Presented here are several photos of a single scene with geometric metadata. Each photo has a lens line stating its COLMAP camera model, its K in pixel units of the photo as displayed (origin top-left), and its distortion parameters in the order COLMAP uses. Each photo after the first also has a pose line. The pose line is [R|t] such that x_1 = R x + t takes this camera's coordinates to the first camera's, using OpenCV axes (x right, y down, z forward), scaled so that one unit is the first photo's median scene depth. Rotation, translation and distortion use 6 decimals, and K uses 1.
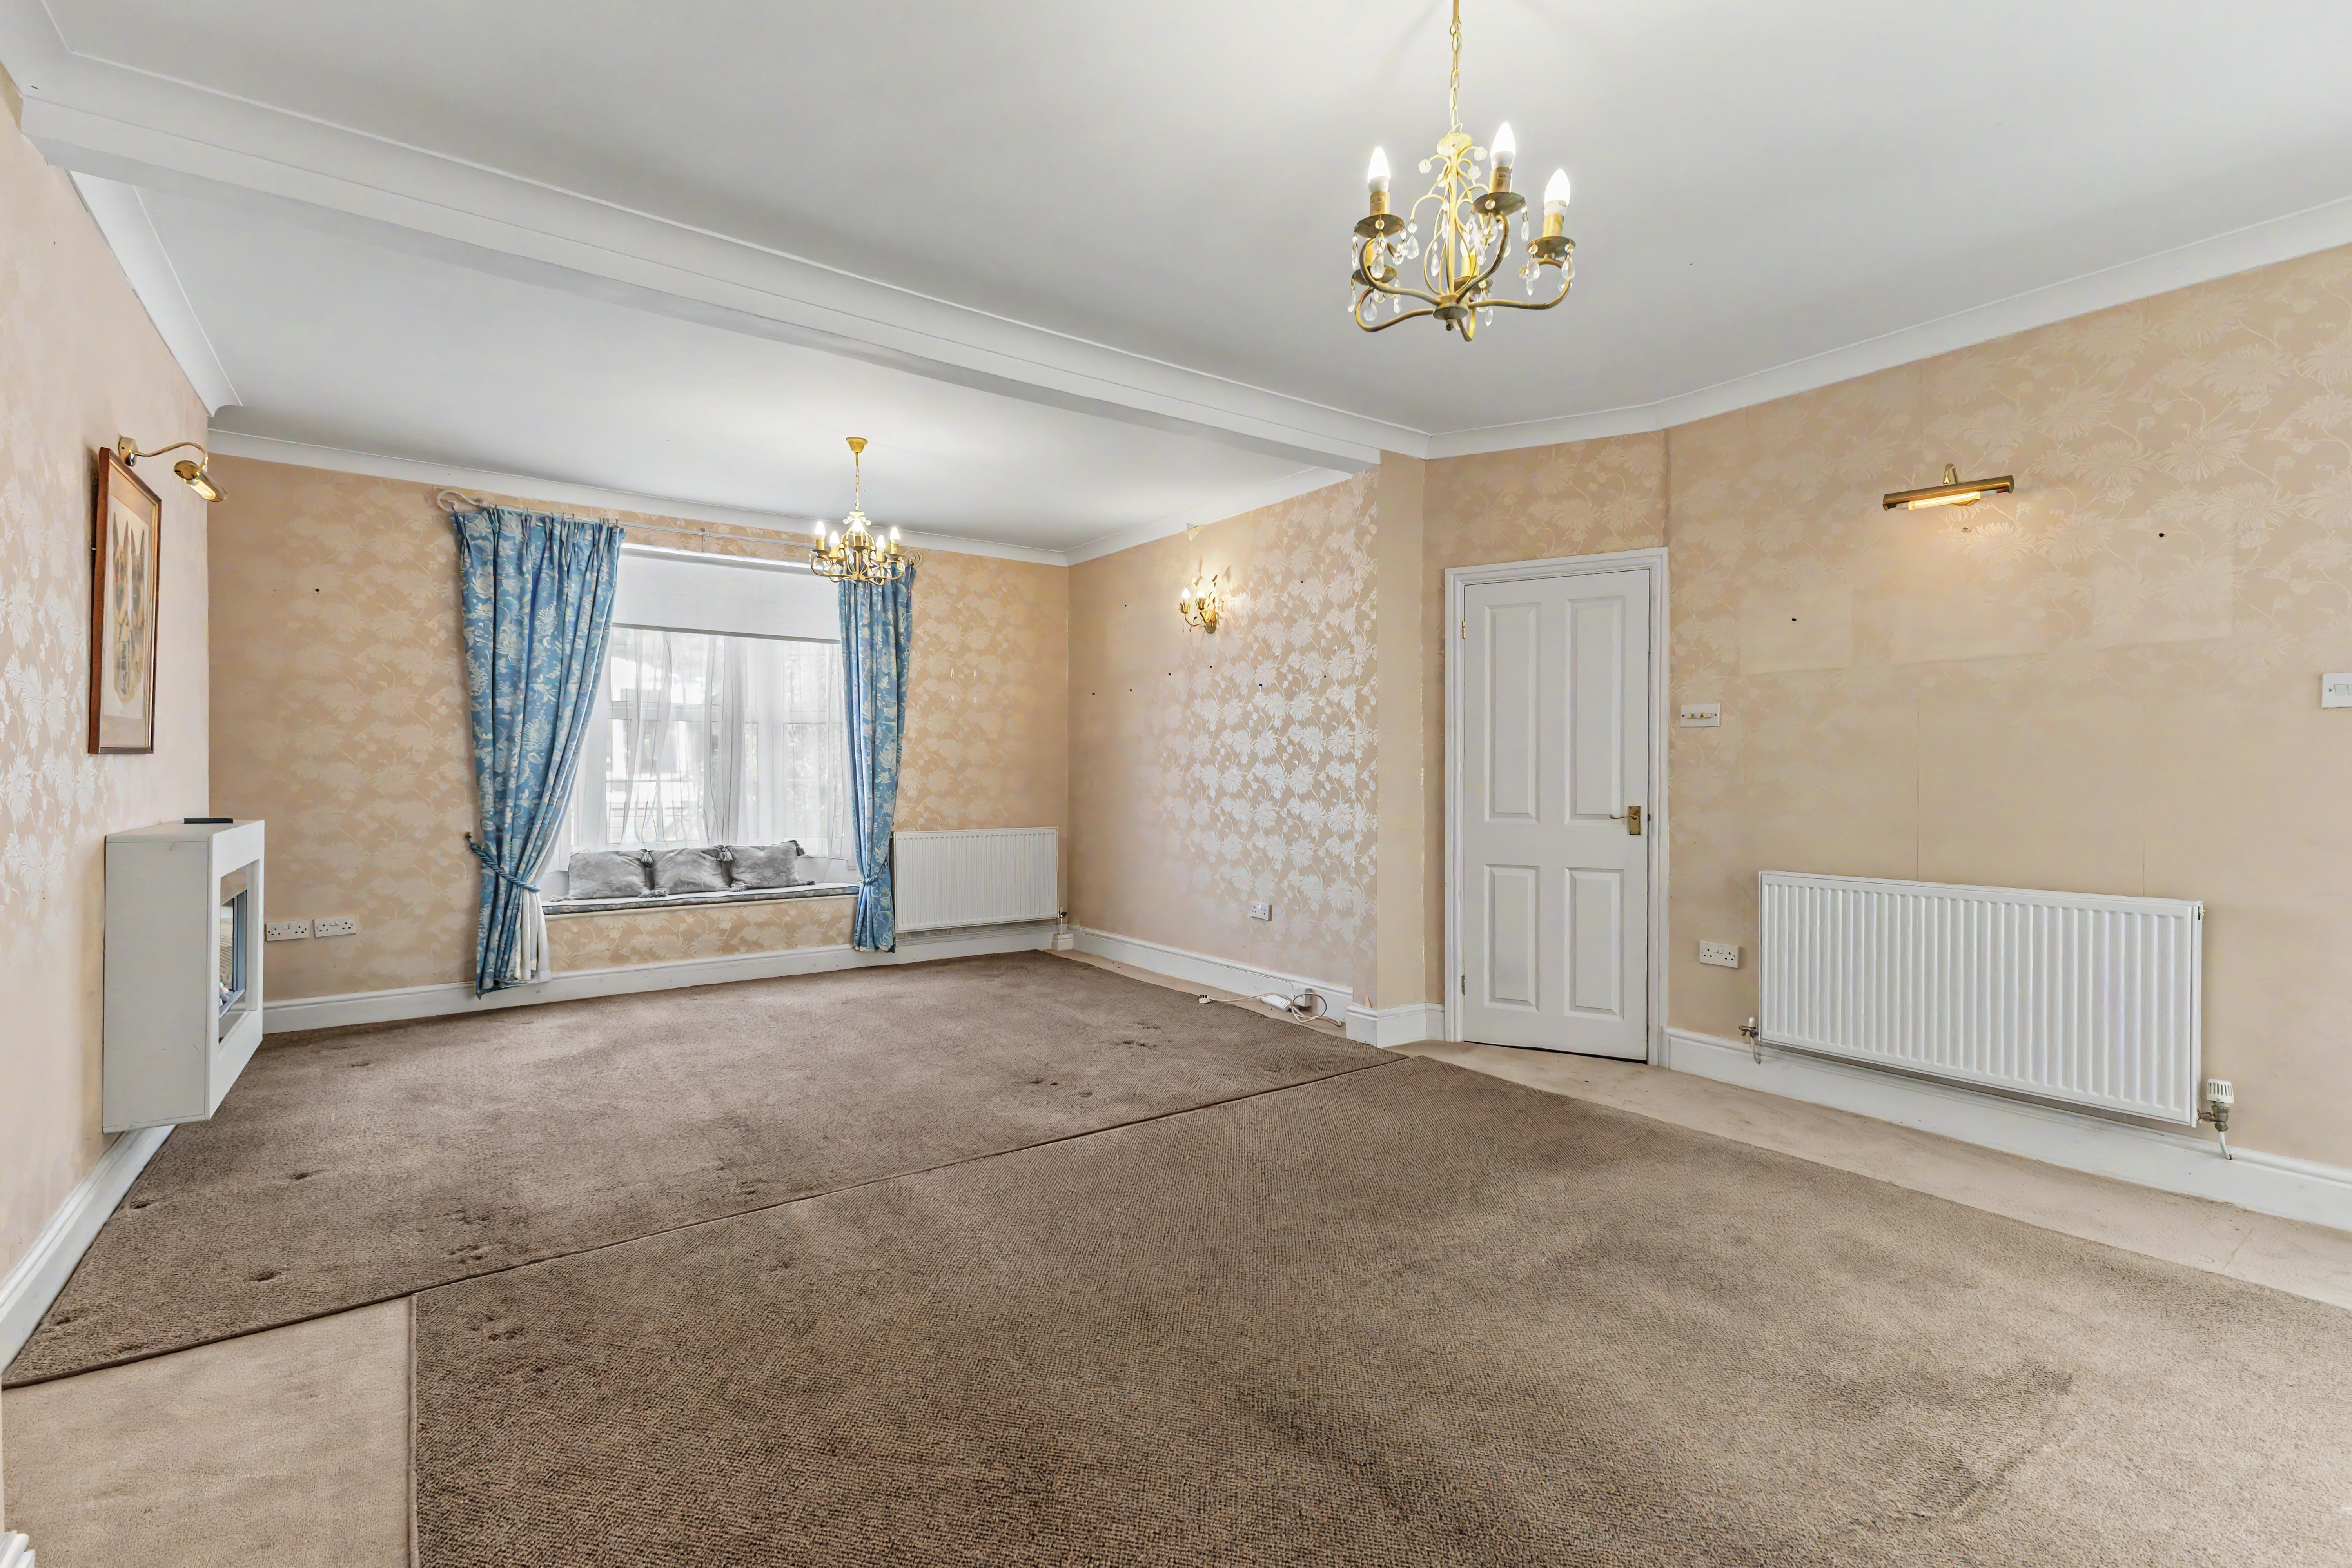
lens RADIAL K [[1032.5, 0, 1177.3], [0, 1032.5, 784.1], [0, 0, 1]] dist [0.002009, 0.000263]
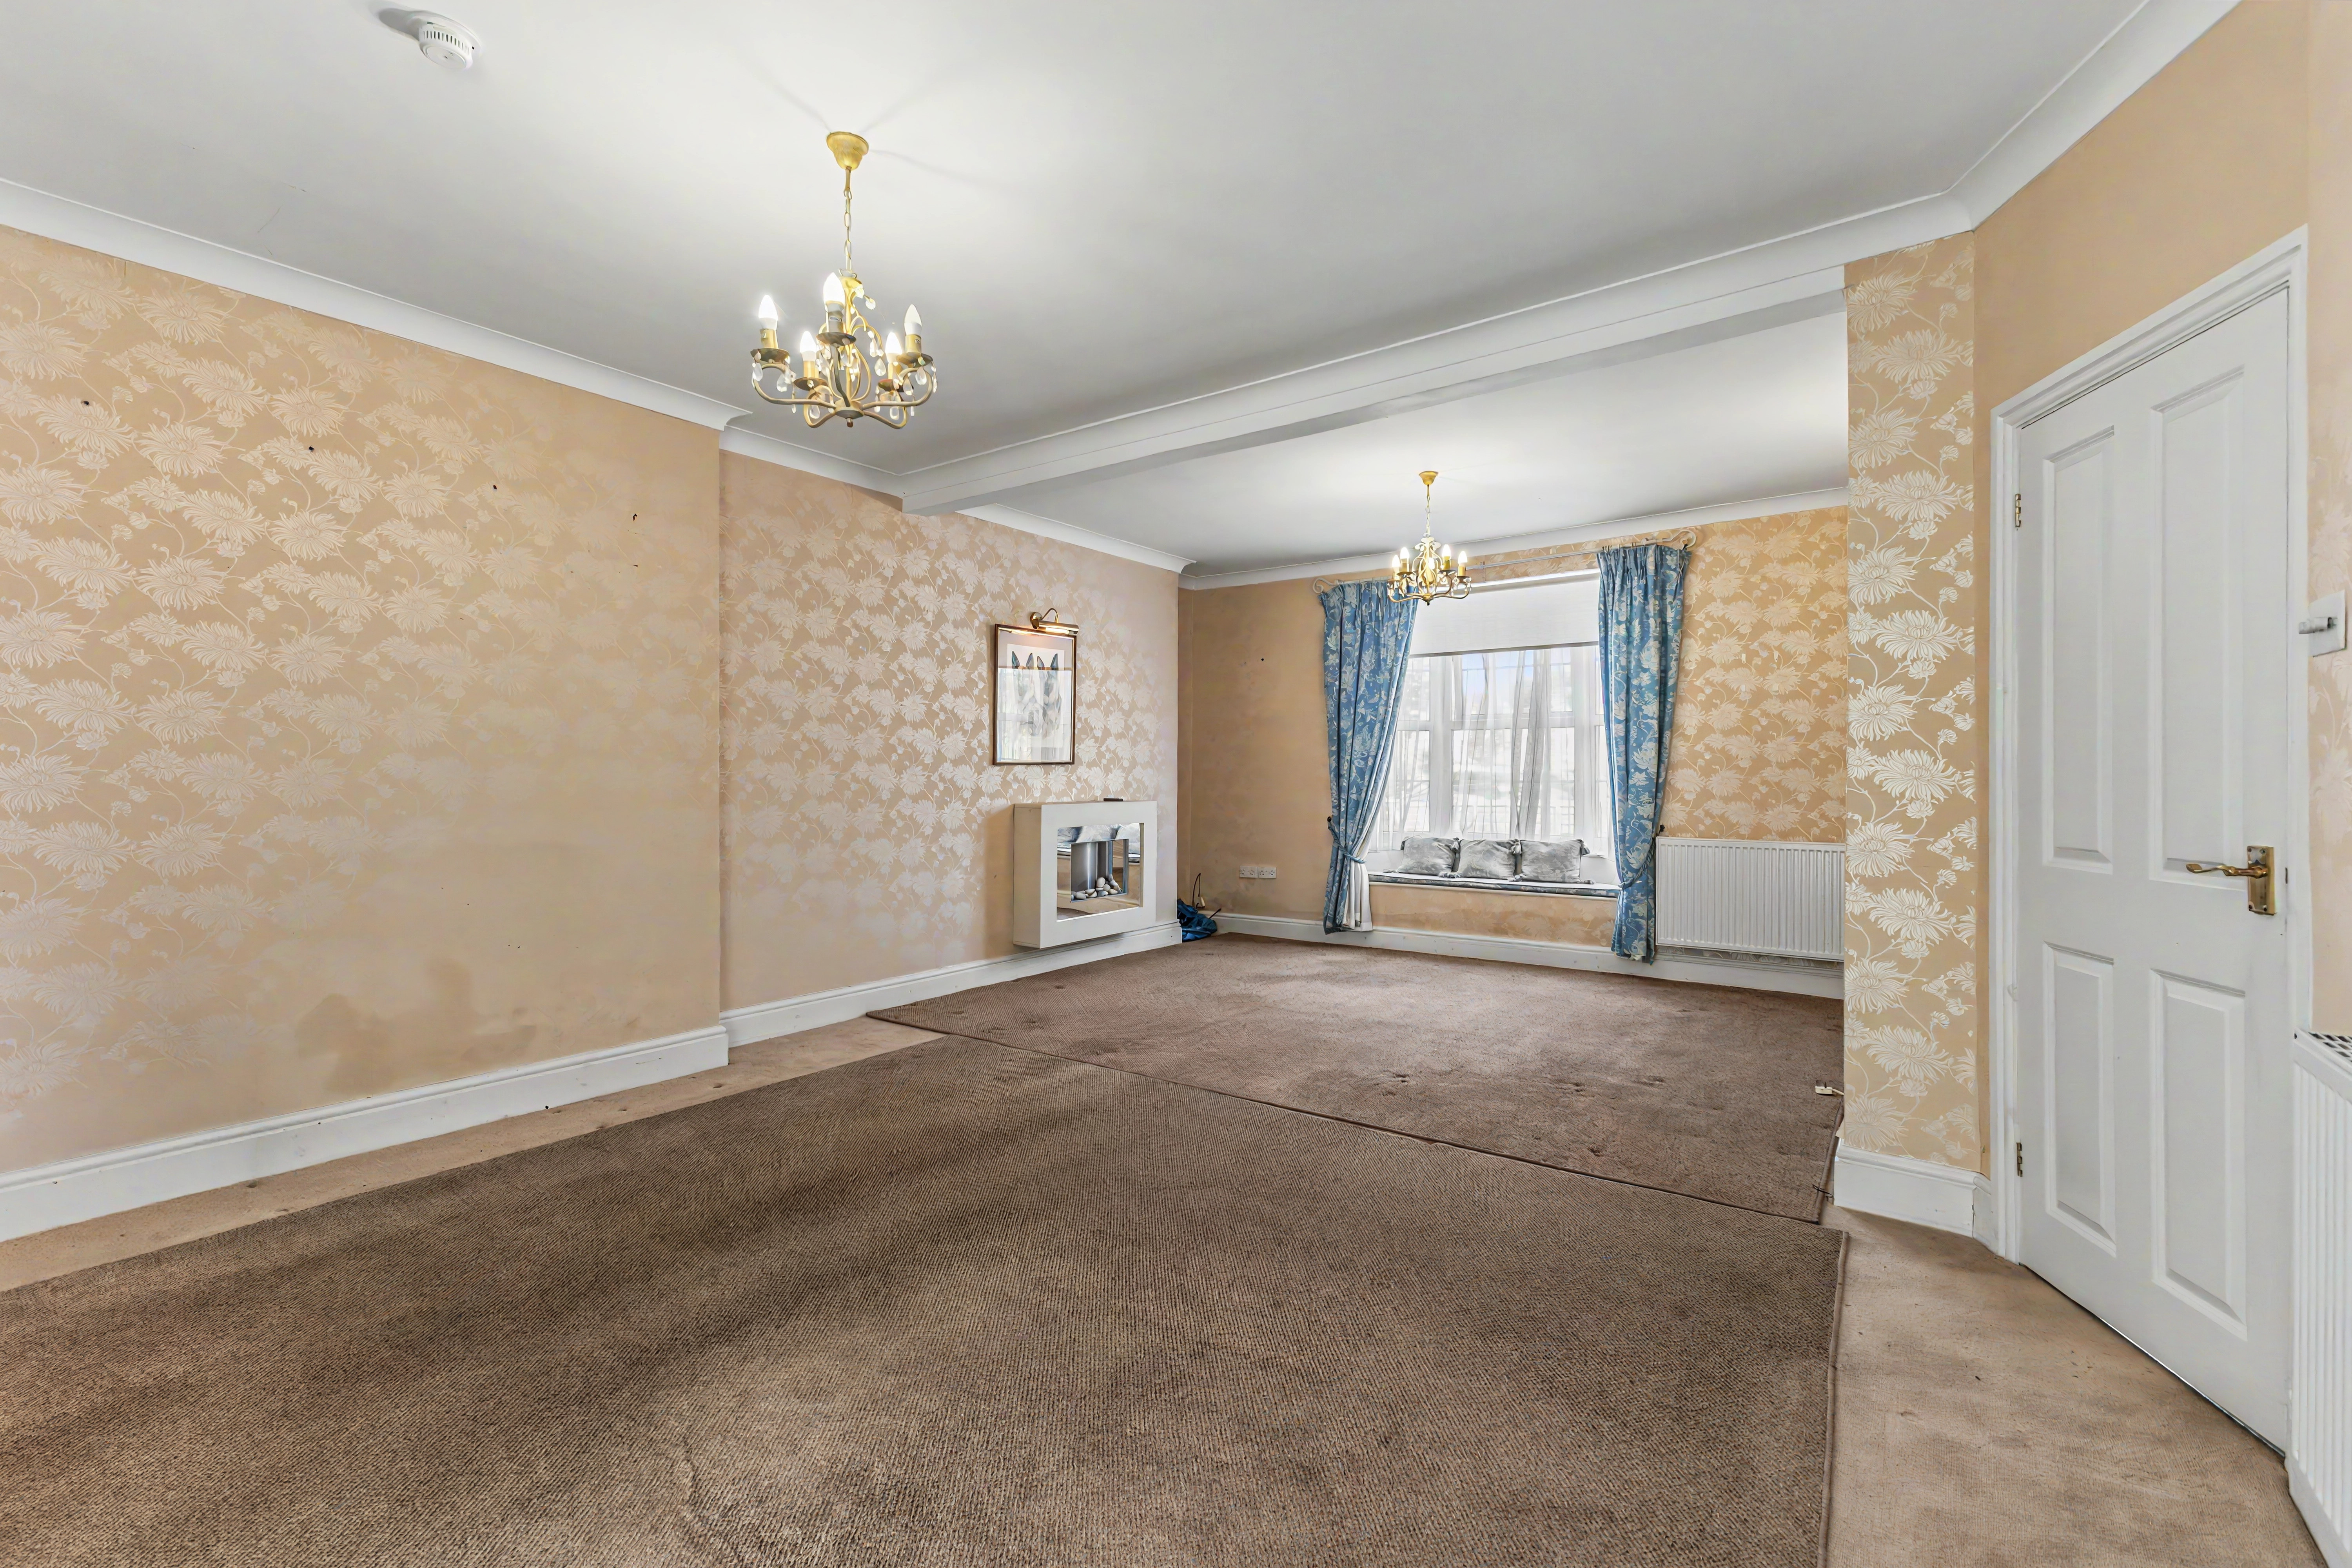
lens RADIAL K [[1032.5, 0, 1181.4], [0, 1032.5, 767.1], [0, 0, 1]] dist [0.002009, 0.000263]
pose [[0.314706, -0.008689, -0.949150, 0.501201], [-0.008535, 0.999892, -0.011983, -0.002076], [0.949151, 0.011872, 0.314598, 0.307493]]
